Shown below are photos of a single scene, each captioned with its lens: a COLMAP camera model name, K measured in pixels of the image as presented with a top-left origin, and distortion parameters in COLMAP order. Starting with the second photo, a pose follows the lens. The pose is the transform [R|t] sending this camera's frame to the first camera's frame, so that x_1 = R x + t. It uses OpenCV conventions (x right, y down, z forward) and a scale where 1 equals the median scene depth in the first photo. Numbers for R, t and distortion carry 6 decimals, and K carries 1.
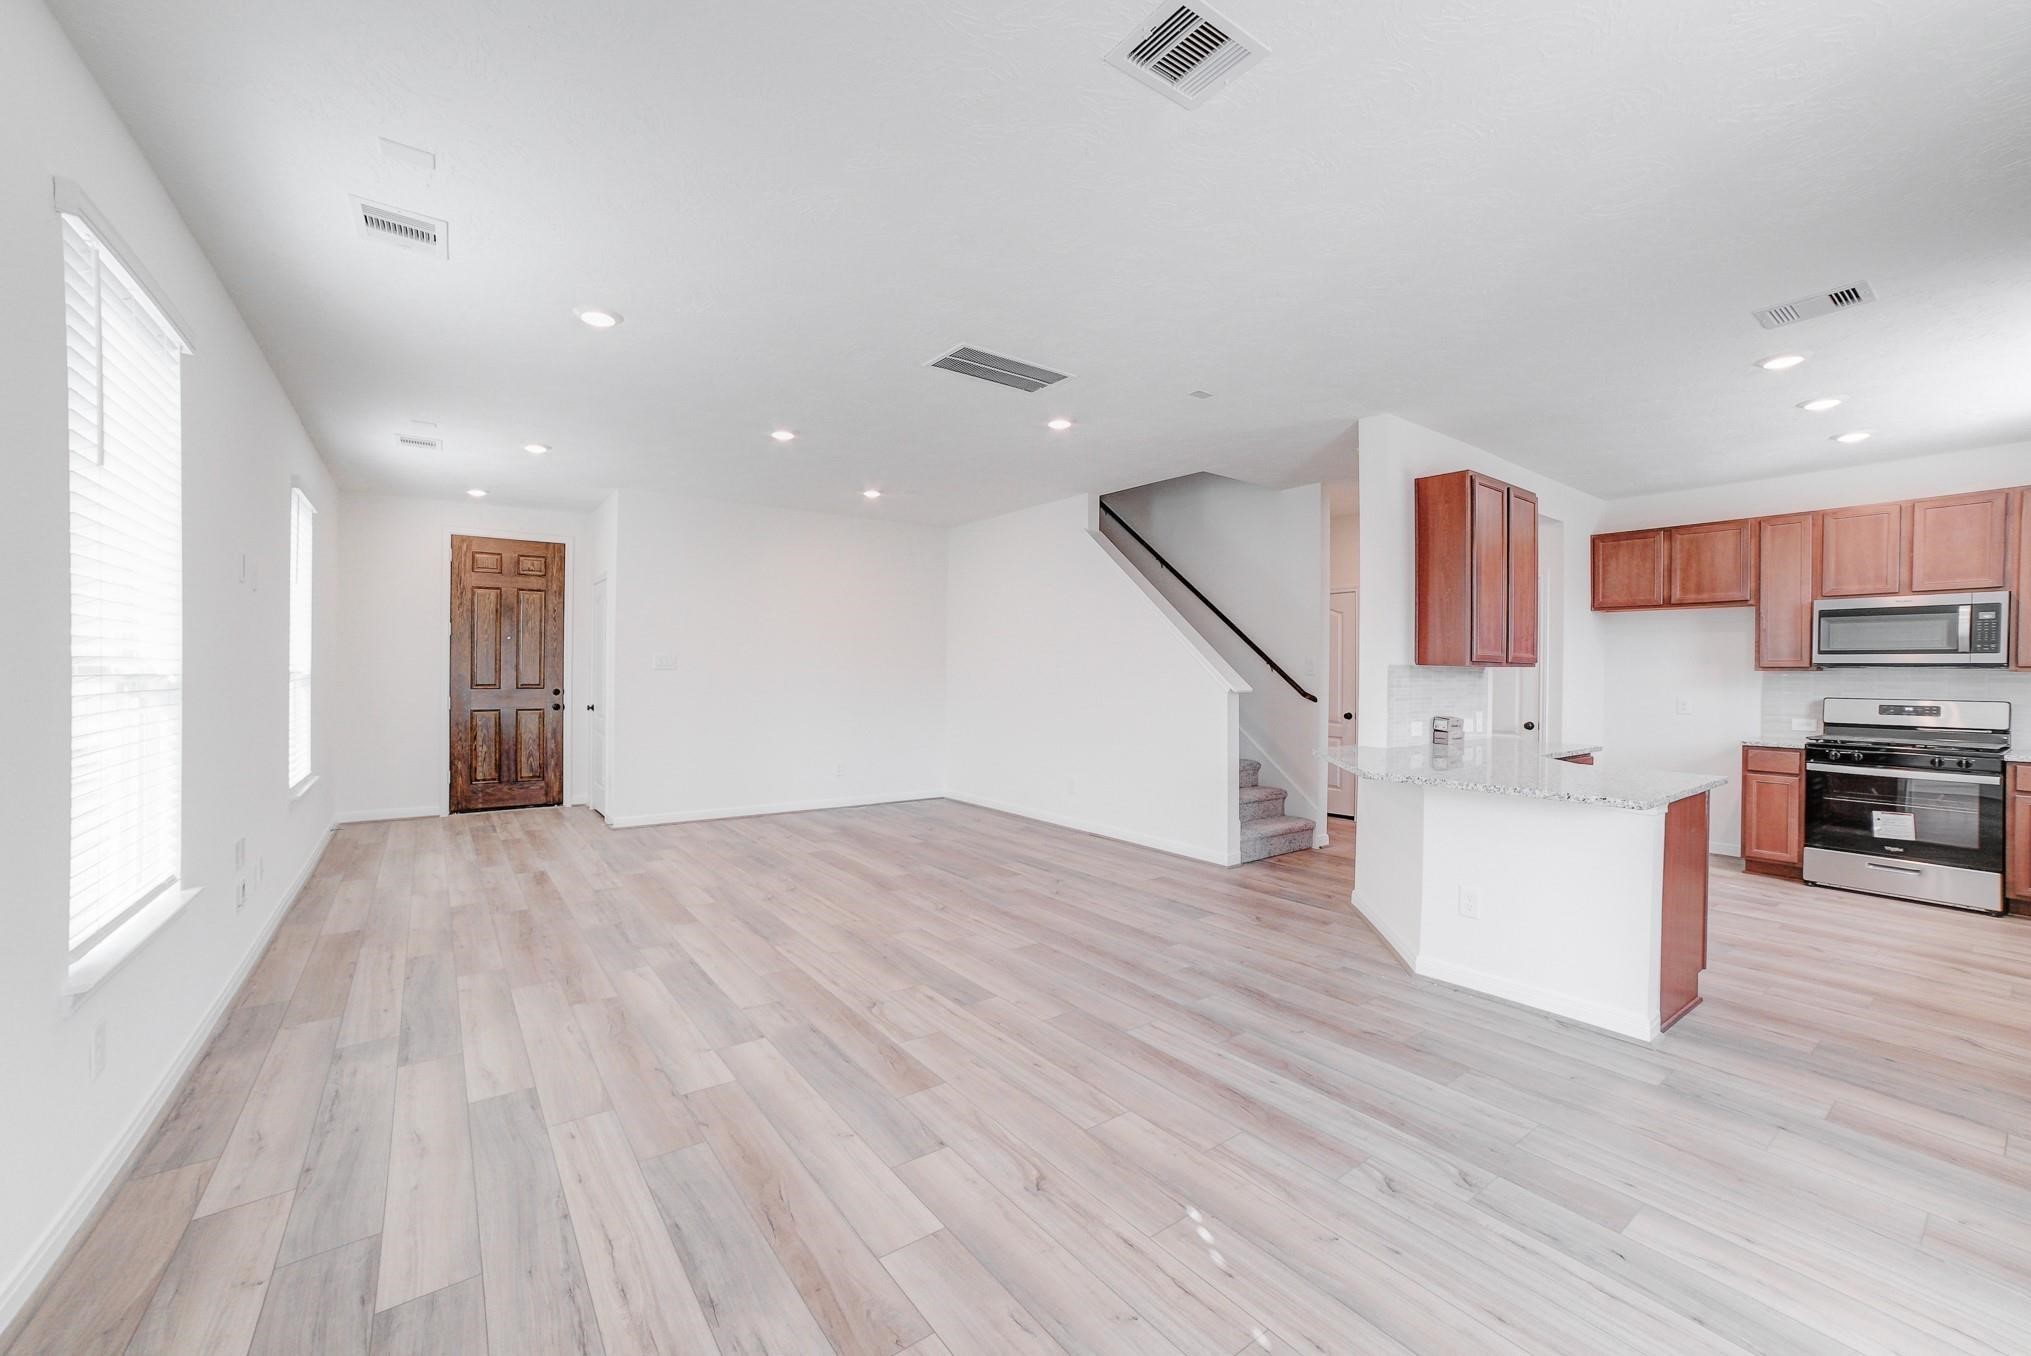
lens RADIAL K [[819.1, 0, 1015.5], [0, 819.1, 678.0], [0, 0, 1]] dist [0.000607, 0.021561]
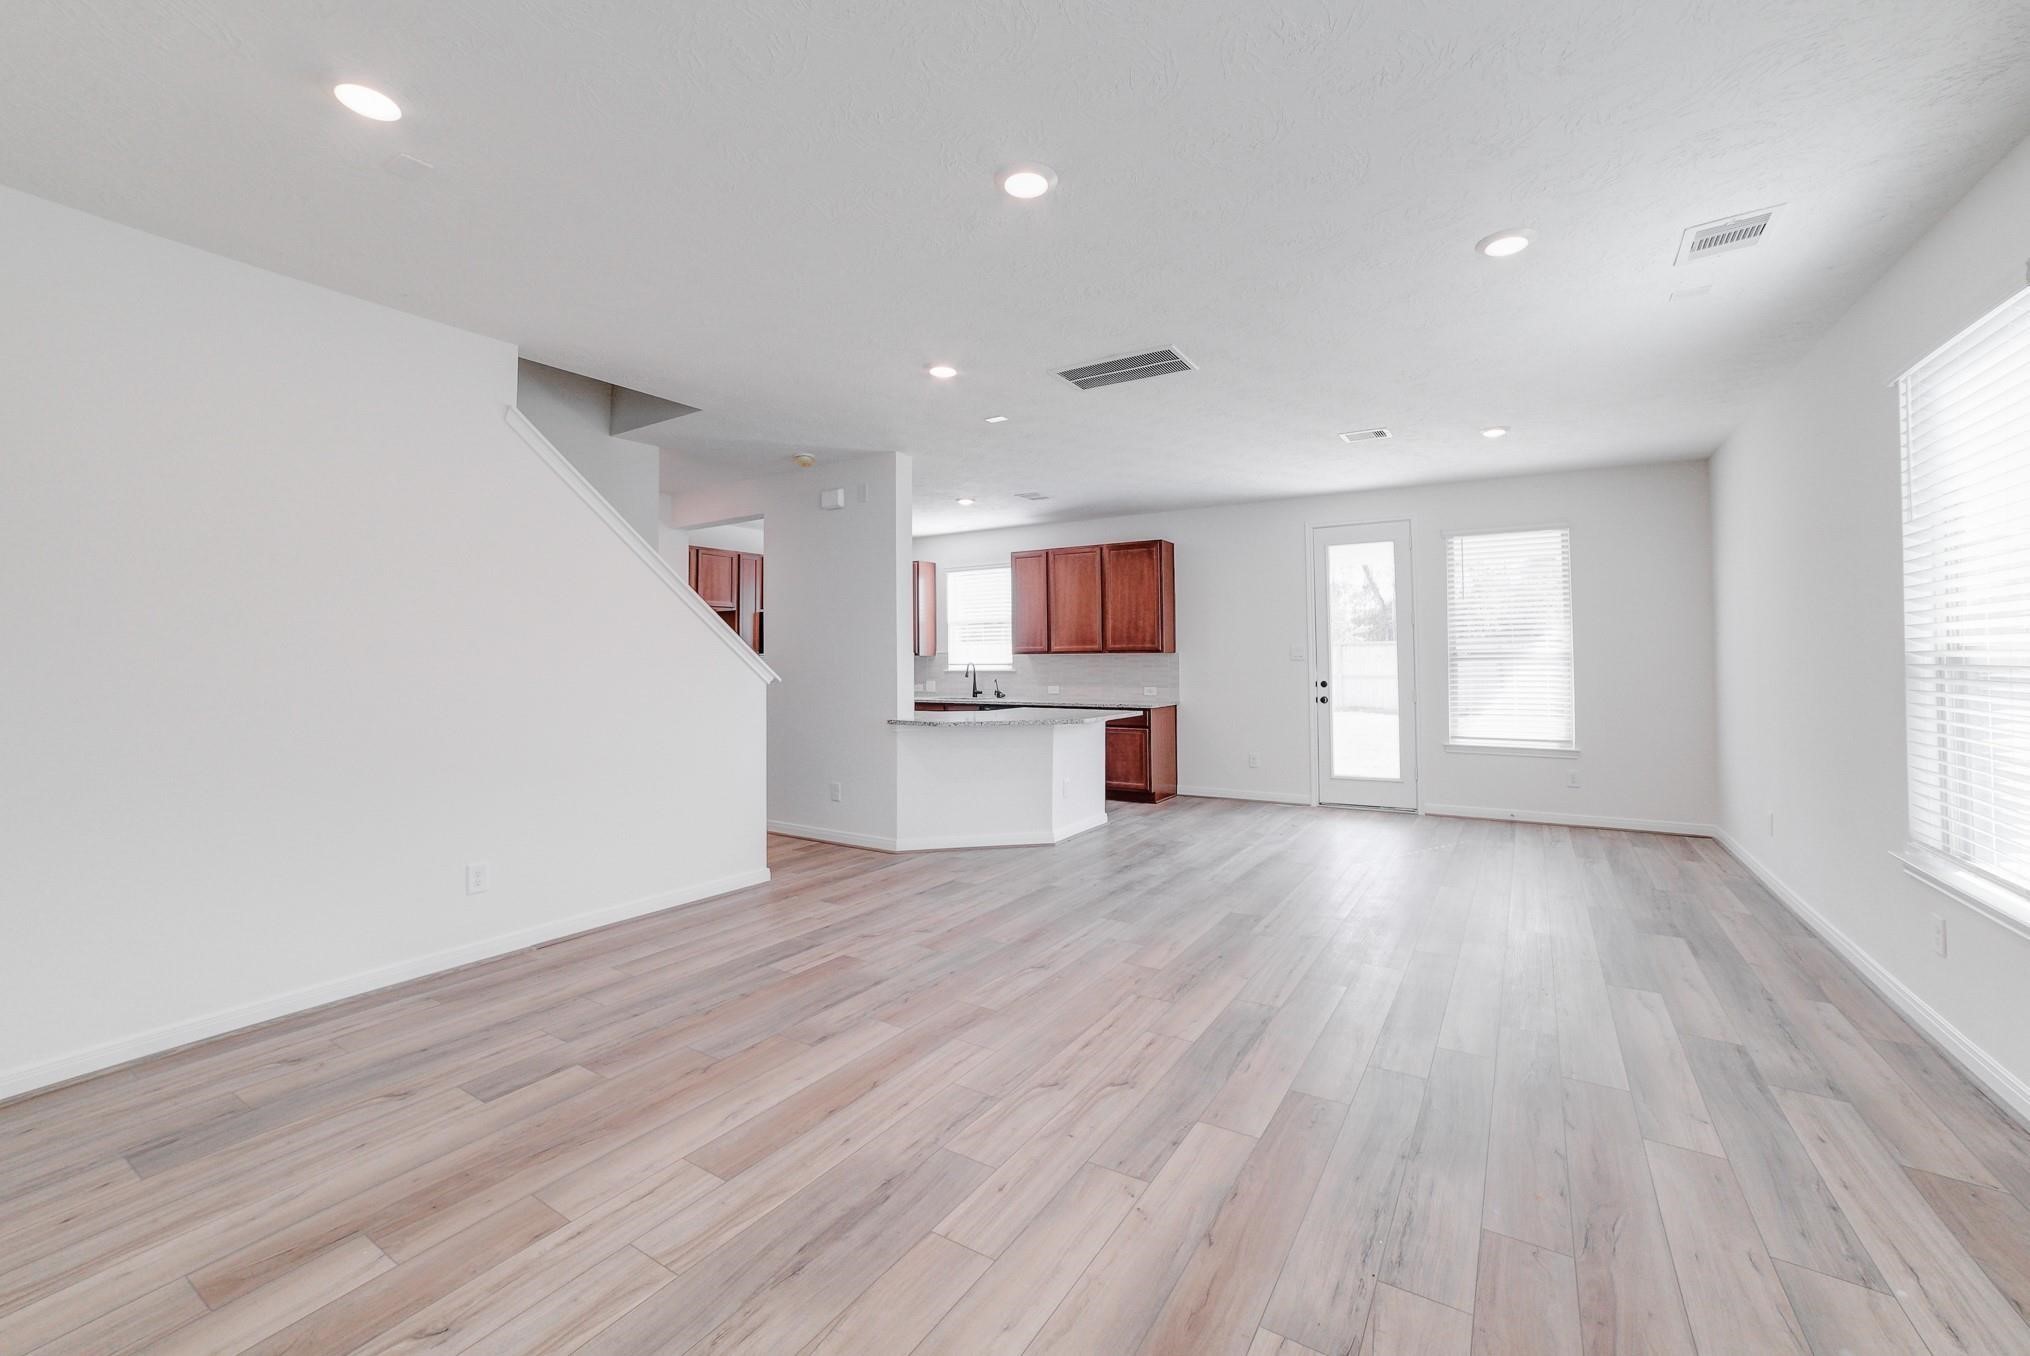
lens RADIAL K [[816.6, 0, 1019.5], [0, 816.6, 664.9], [0, 0, 1]] dist [-0.001200, 0.027199]
pose [[-0.377853, -0.006094, 0.925845, -0.888912], [-0.001514, 0.999981, 0.005964, -0.013232], [-0.925864, 0.000851, -0.377855, 1.454699]]
